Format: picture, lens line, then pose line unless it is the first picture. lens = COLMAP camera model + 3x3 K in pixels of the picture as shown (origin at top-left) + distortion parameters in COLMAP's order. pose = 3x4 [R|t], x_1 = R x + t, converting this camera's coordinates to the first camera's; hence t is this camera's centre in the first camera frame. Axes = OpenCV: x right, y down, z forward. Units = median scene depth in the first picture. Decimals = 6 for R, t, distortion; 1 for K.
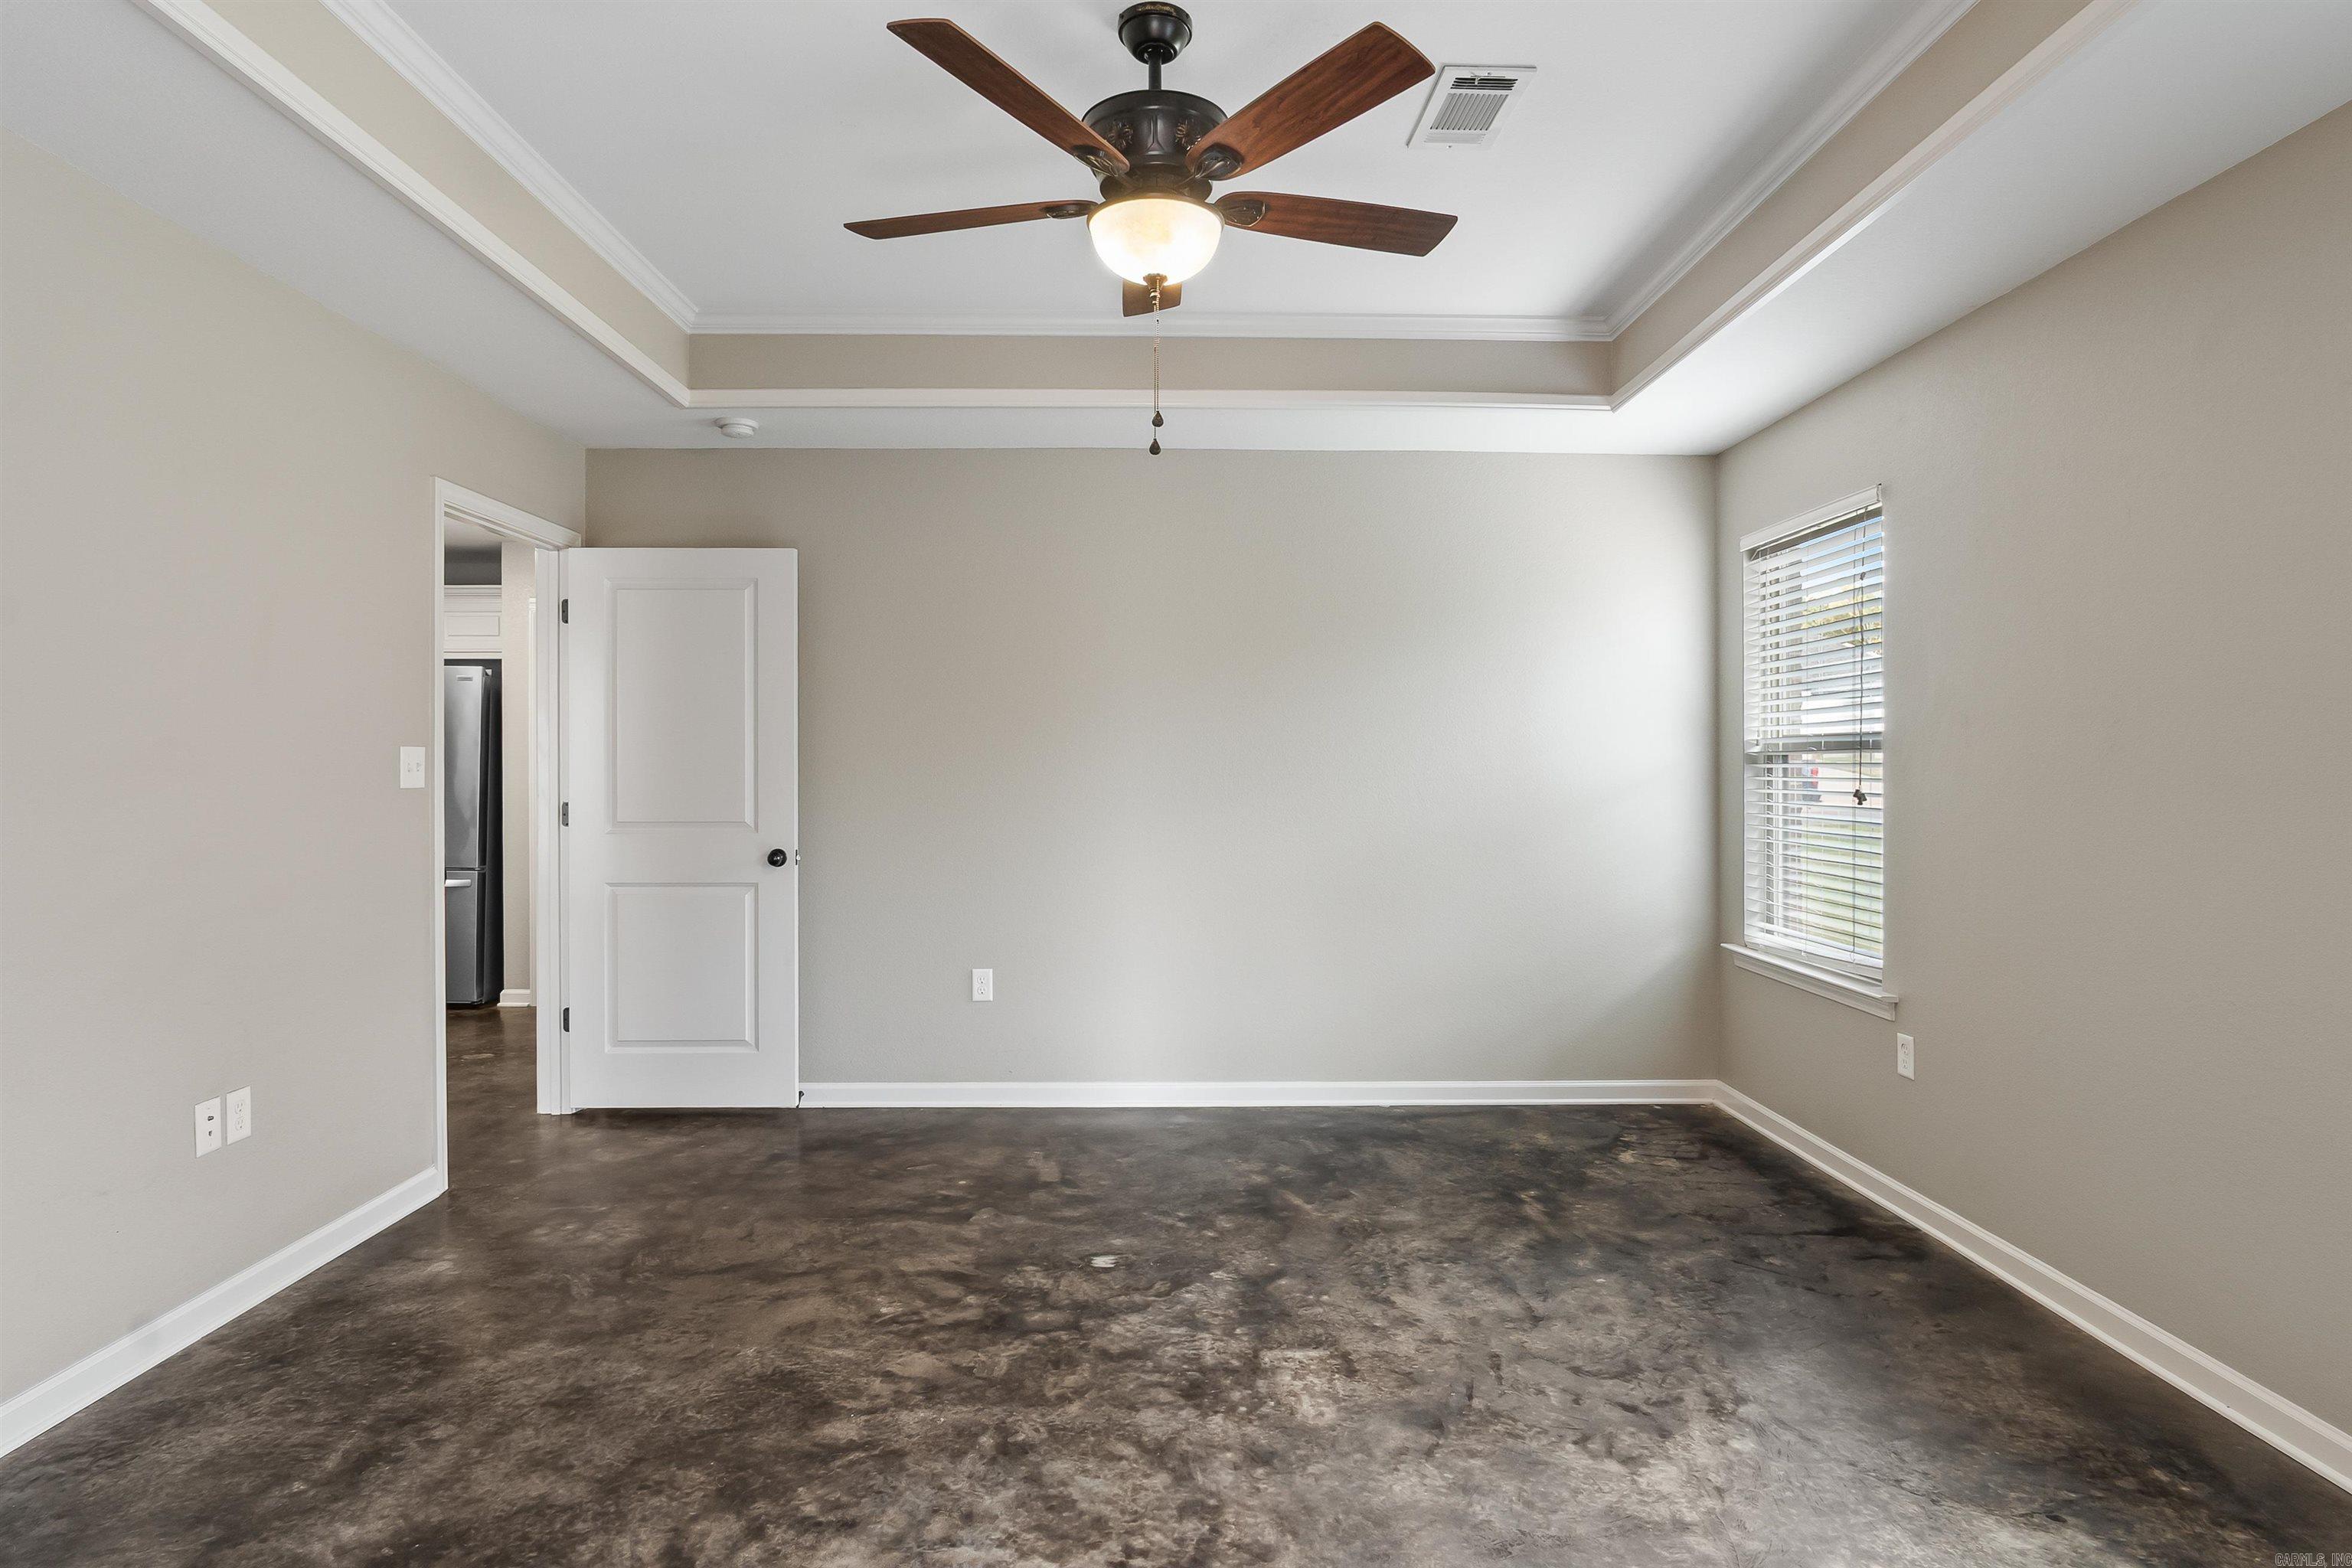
lens RADIAL K [[1266.7, 0, 1168.9], [0, 1266.7, 761.0], [0, 0, 1]] dist [-0.031093, 0.009186]
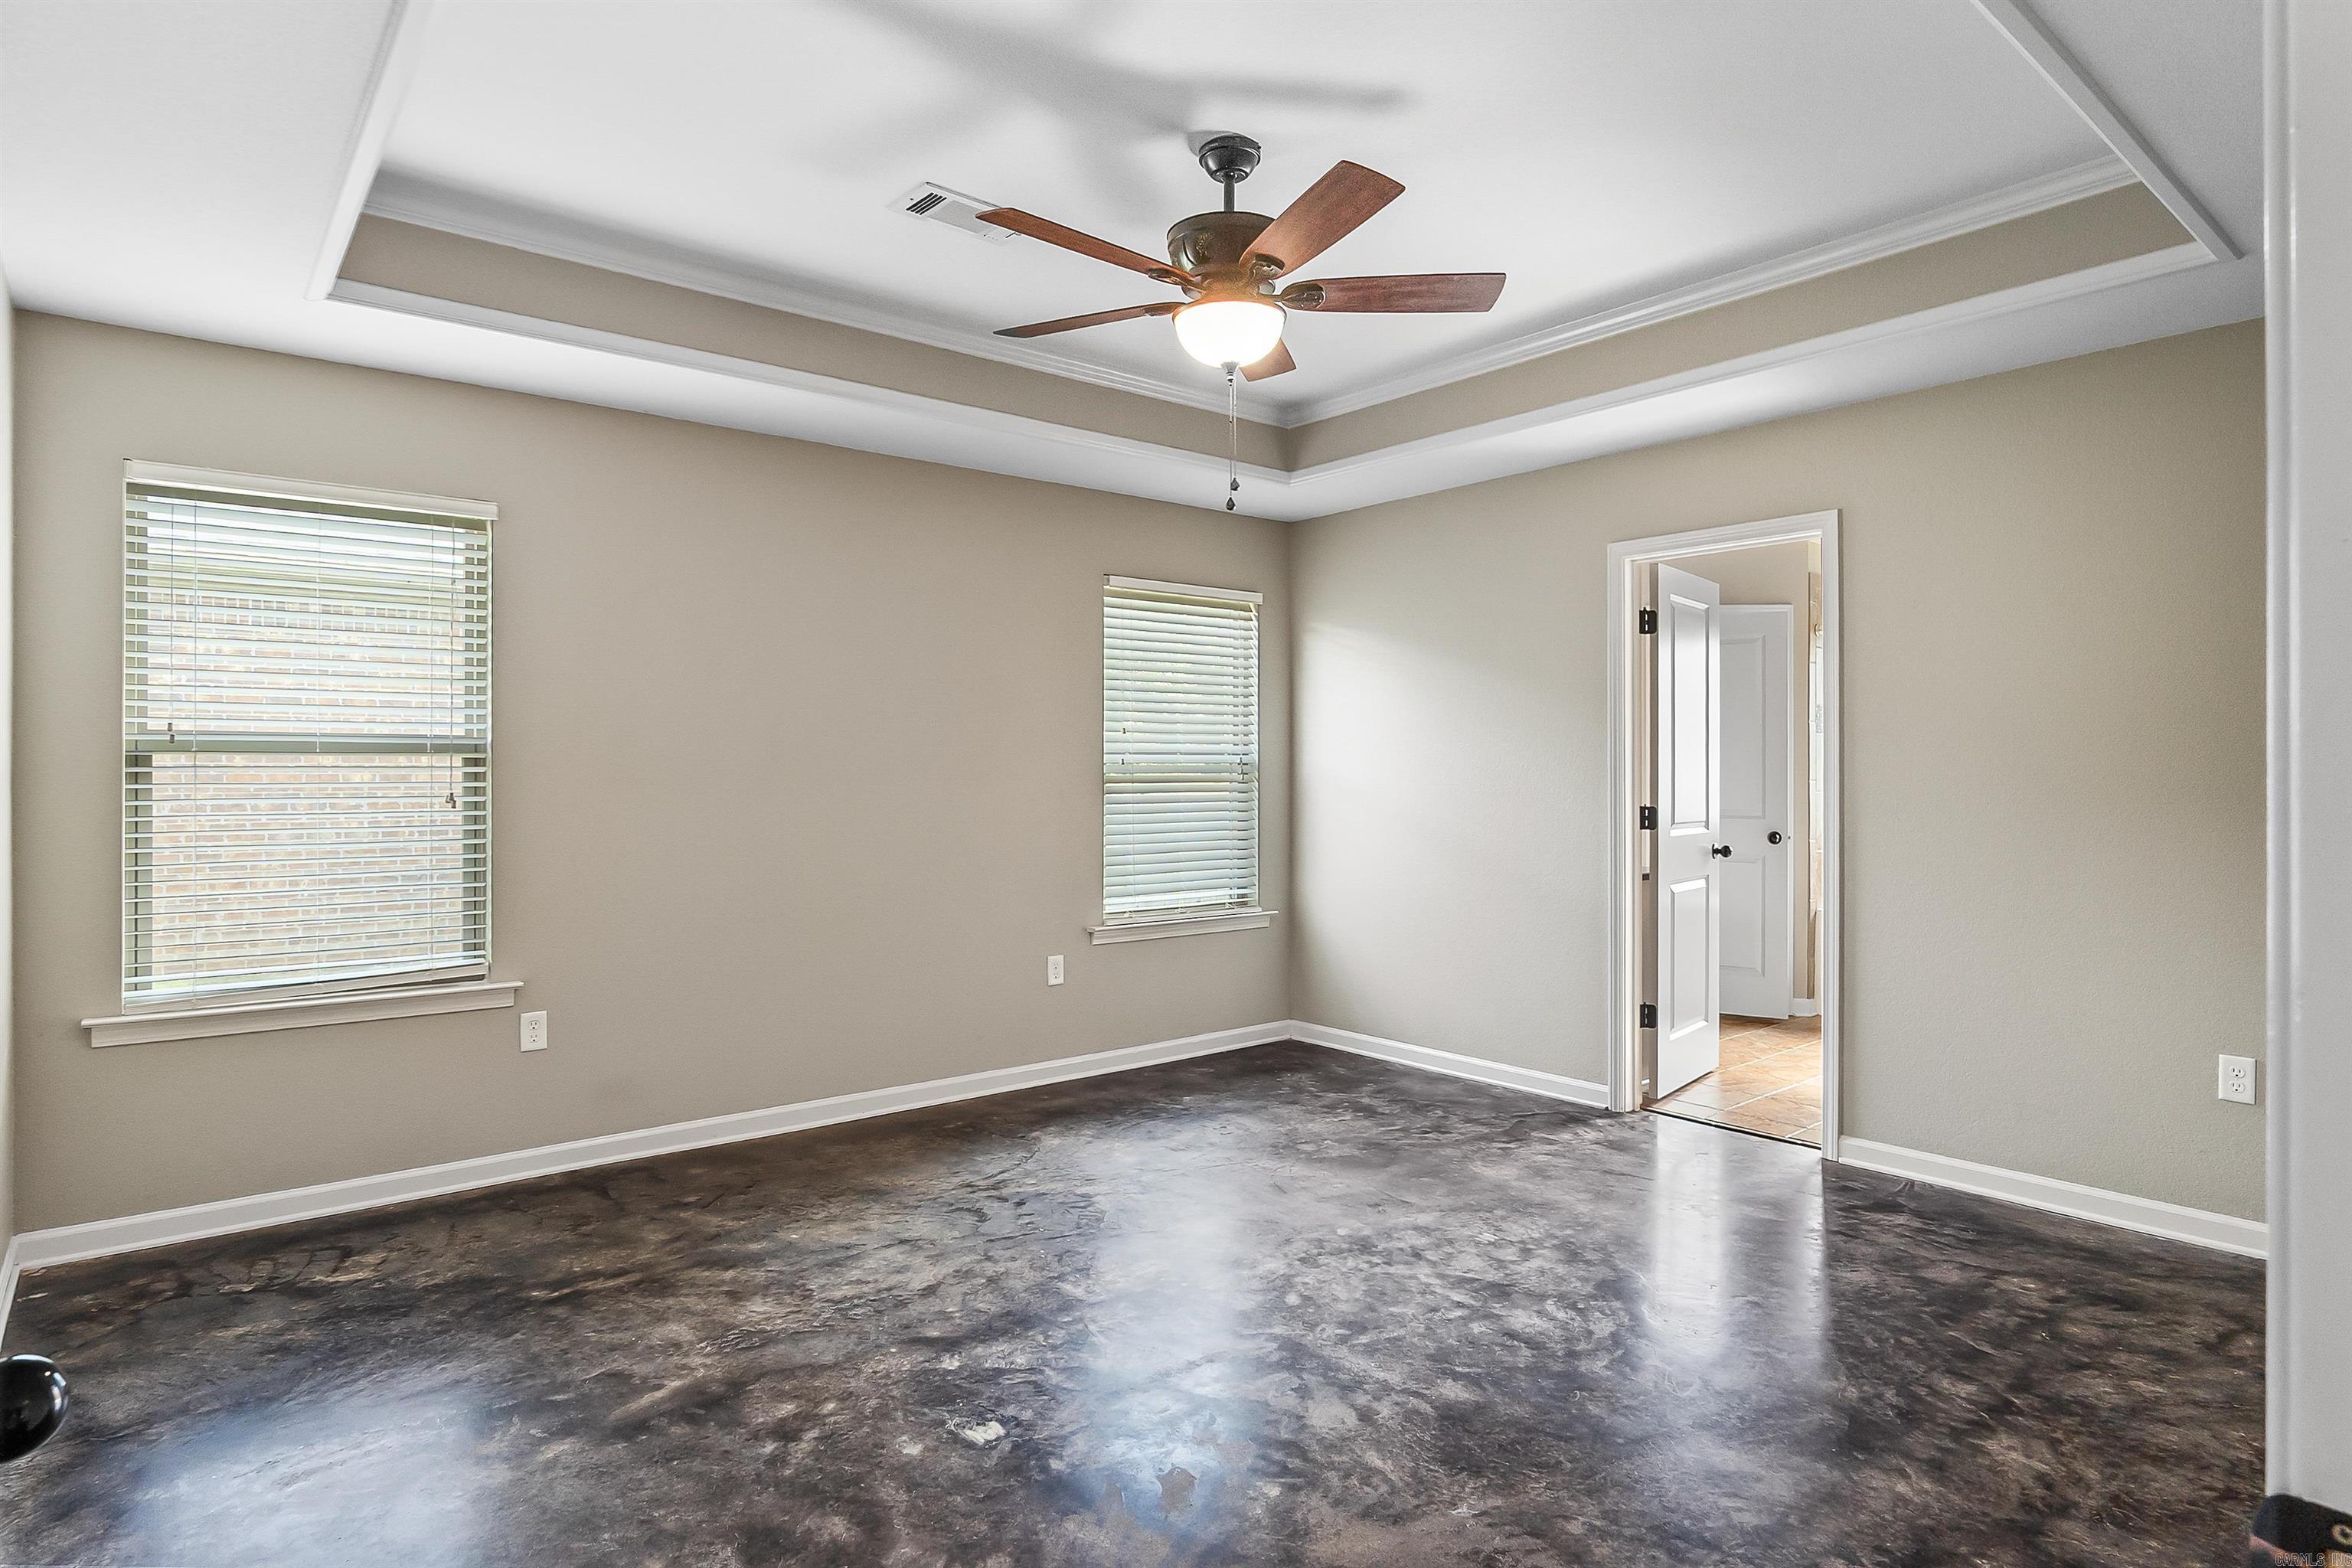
lens RADIAL K [[1255.5, 0, 1192.6], [0, 1255.5, 771.7], [0, 0, 1]] dist [-0.024441, 0.006646]
pose [[-0.627632, -0.001761, 0.778508, -0.748005], [-0.003417, 0.999994, -0.000492, 0.004171], [-0.778503, -0.002969, -0.627634, 1.452025]]
